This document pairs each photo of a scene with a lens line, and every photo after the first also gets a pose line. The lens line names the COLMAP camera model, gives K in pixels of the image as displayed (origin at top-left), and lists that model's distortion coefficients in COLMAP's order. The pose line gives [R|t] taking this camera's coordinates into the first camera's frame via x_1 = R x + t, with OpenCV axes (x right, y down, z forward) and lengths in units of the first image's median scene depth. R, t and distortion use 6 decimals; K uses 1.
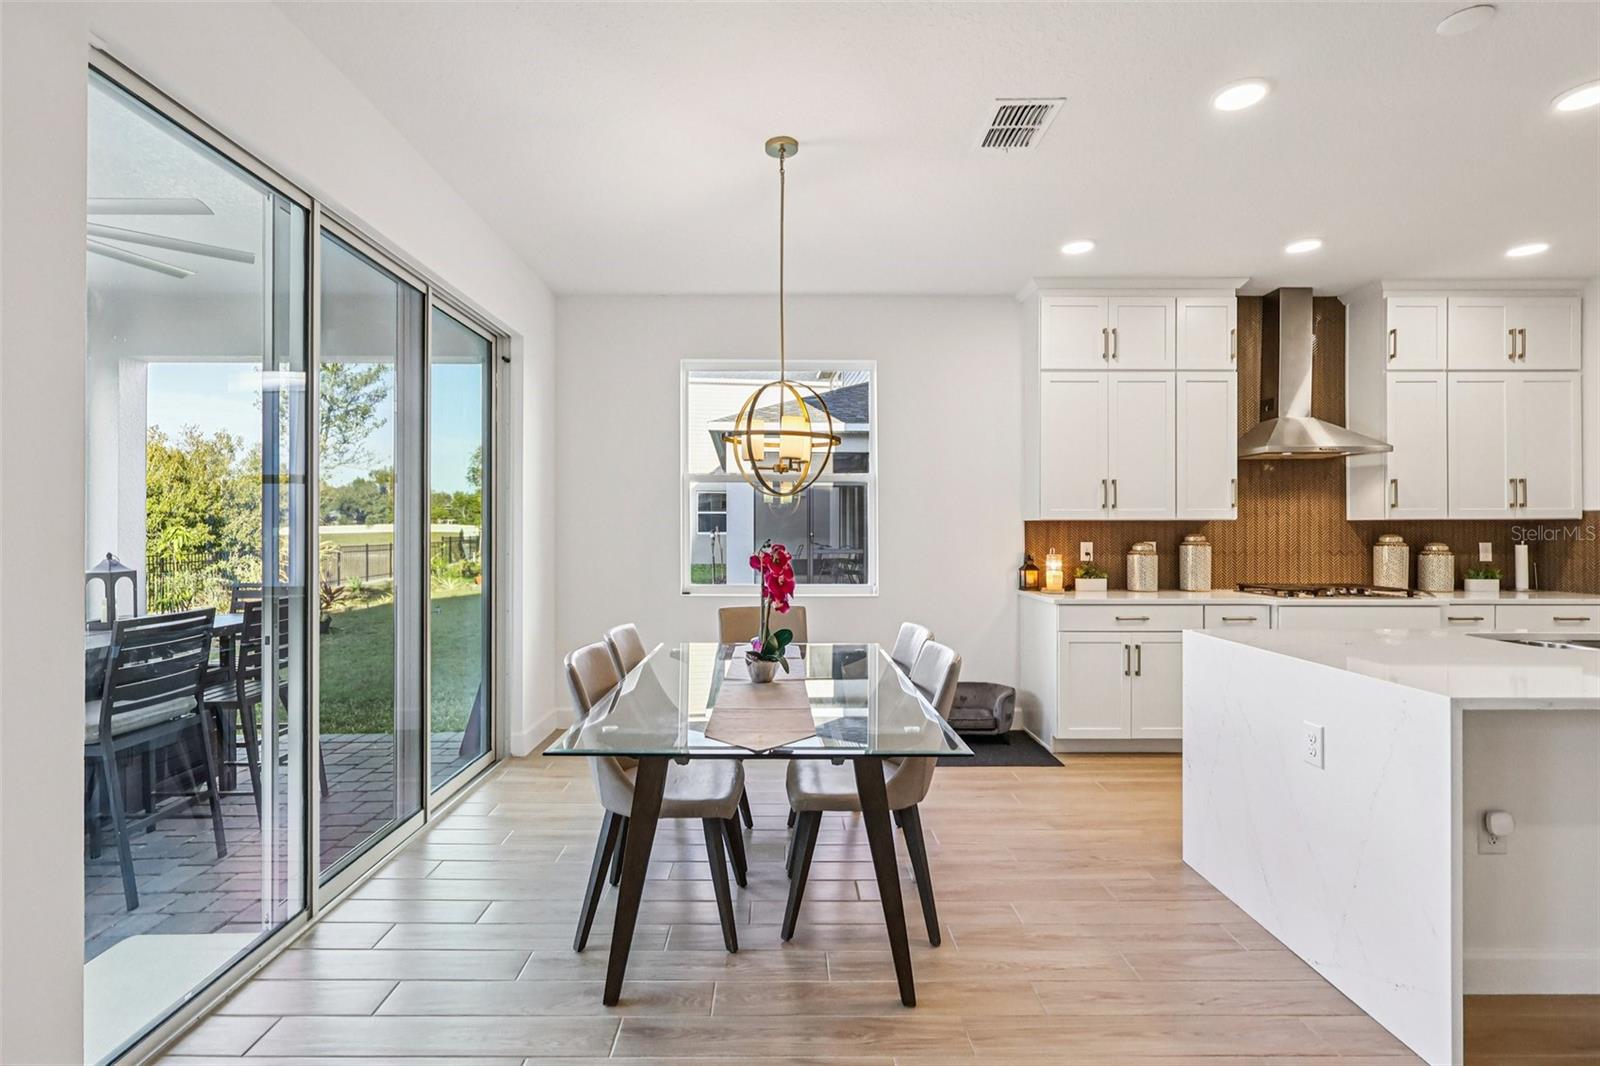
lens RADIAL K [[747.4, 0, 786.5], [0, 747.4, 527.2], [0, 0, 1]] dist [-0.005986, 0.002154]
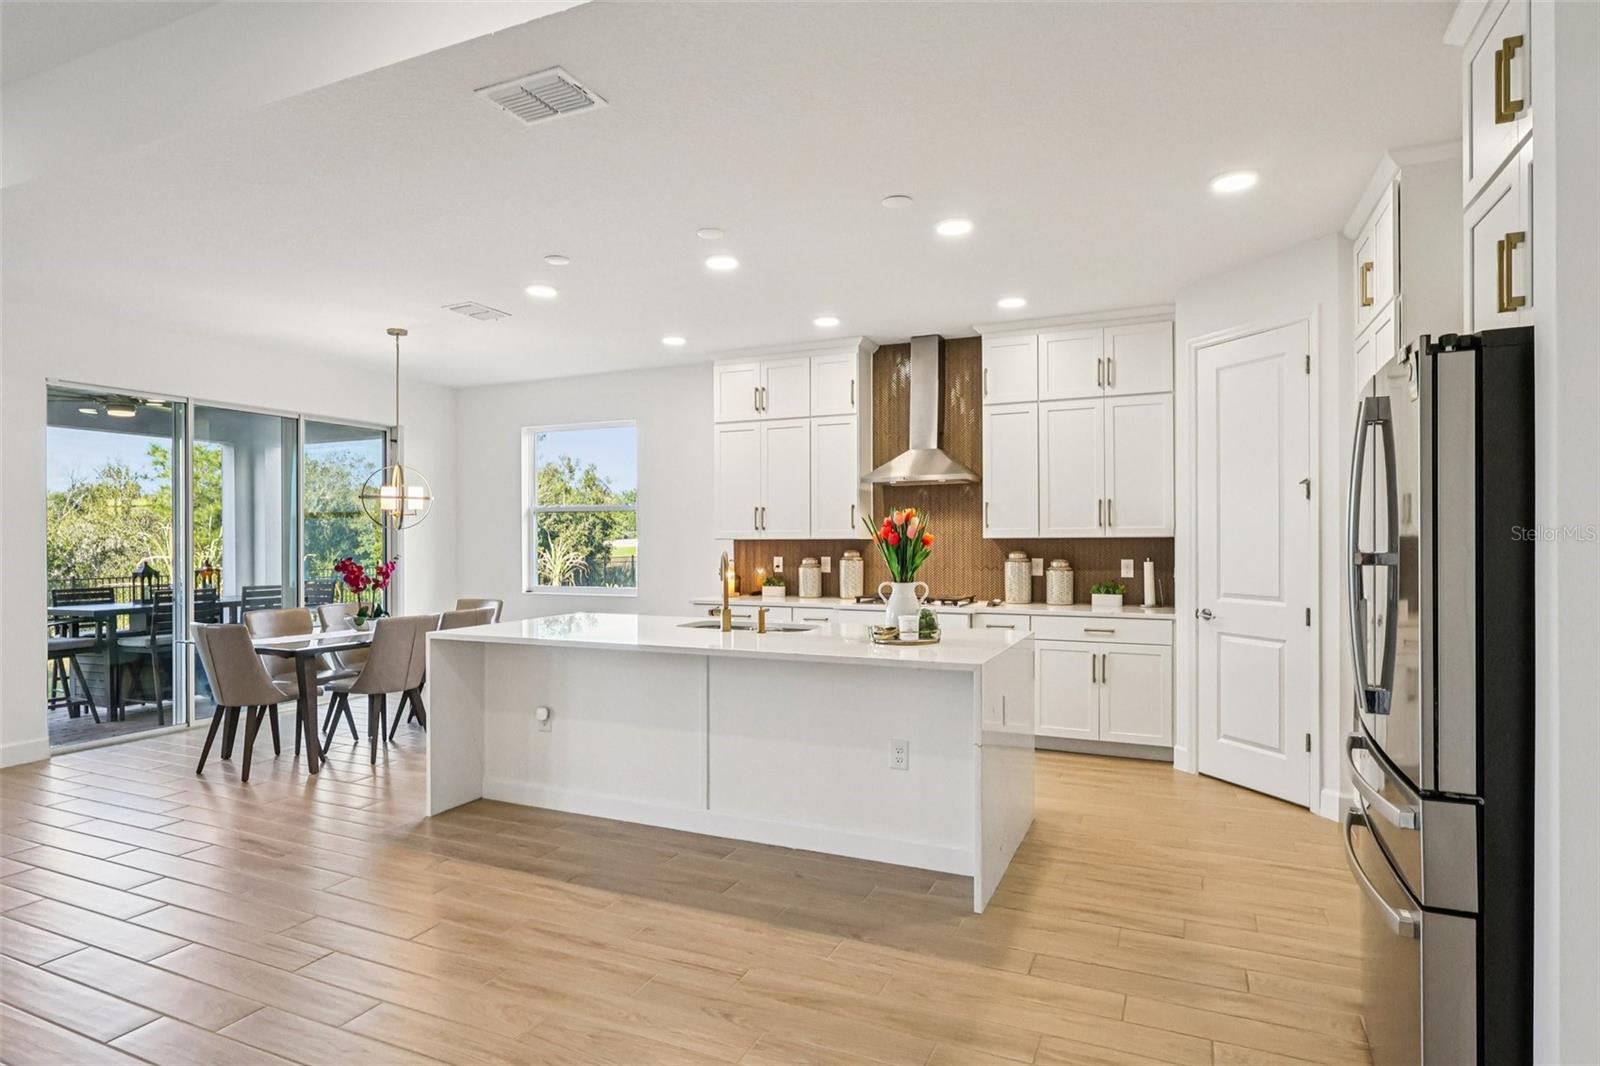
lens RADIAL K [[833.3, 0, 777.9], [0, 833.3, 542.8], [0, 0, 1]] dist [0.003950, 0.000369]
pose [[0.910252, -0.001462, -0.414052, 1.026327], [0.004673, 0.999966, 0.006744, -0.013024], [0.414028, -0.008074, 0.910228, -0.266646]]
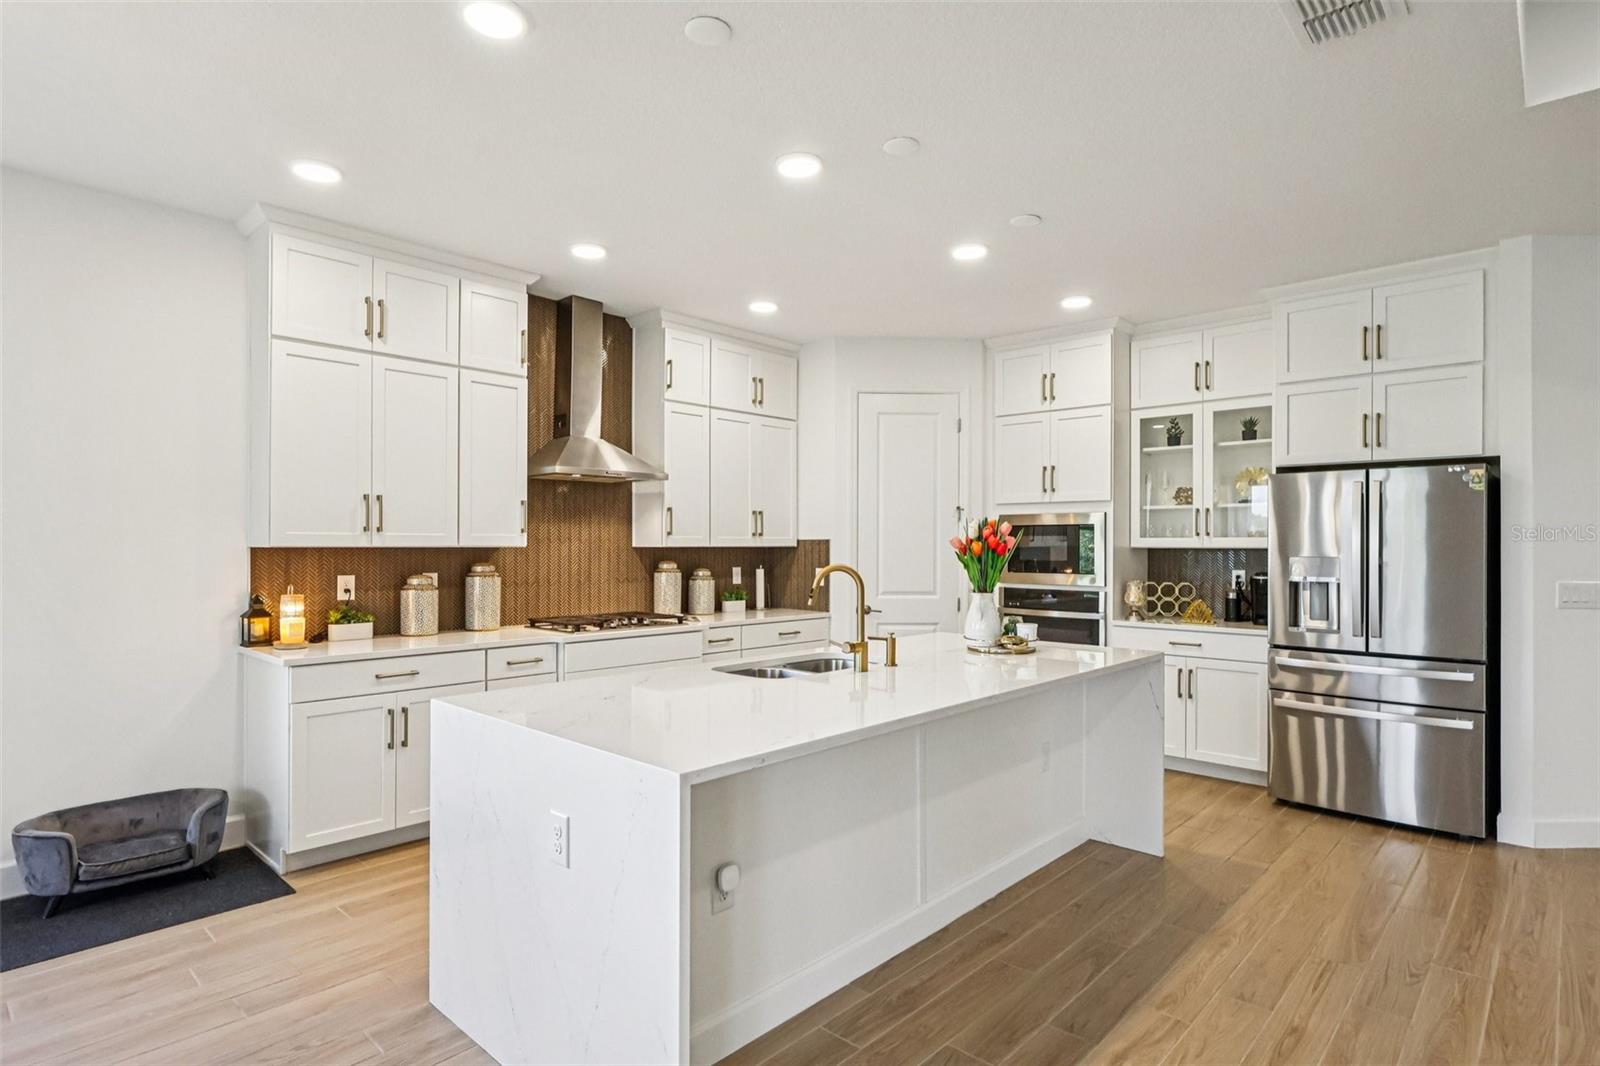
lens RADIAL K [[833.3, 0, 800.2], [0, 833.3, 545.4], [0, 0, 1]] dist [0.003950, 0.000369]
pose [[0.684123, 0.002119, 0.729364, 0.105004], [-0.004471, 0.999989, 0.001289, -0.014416], [-0.729353, -0.004143, 0.684125, 0.088701]]
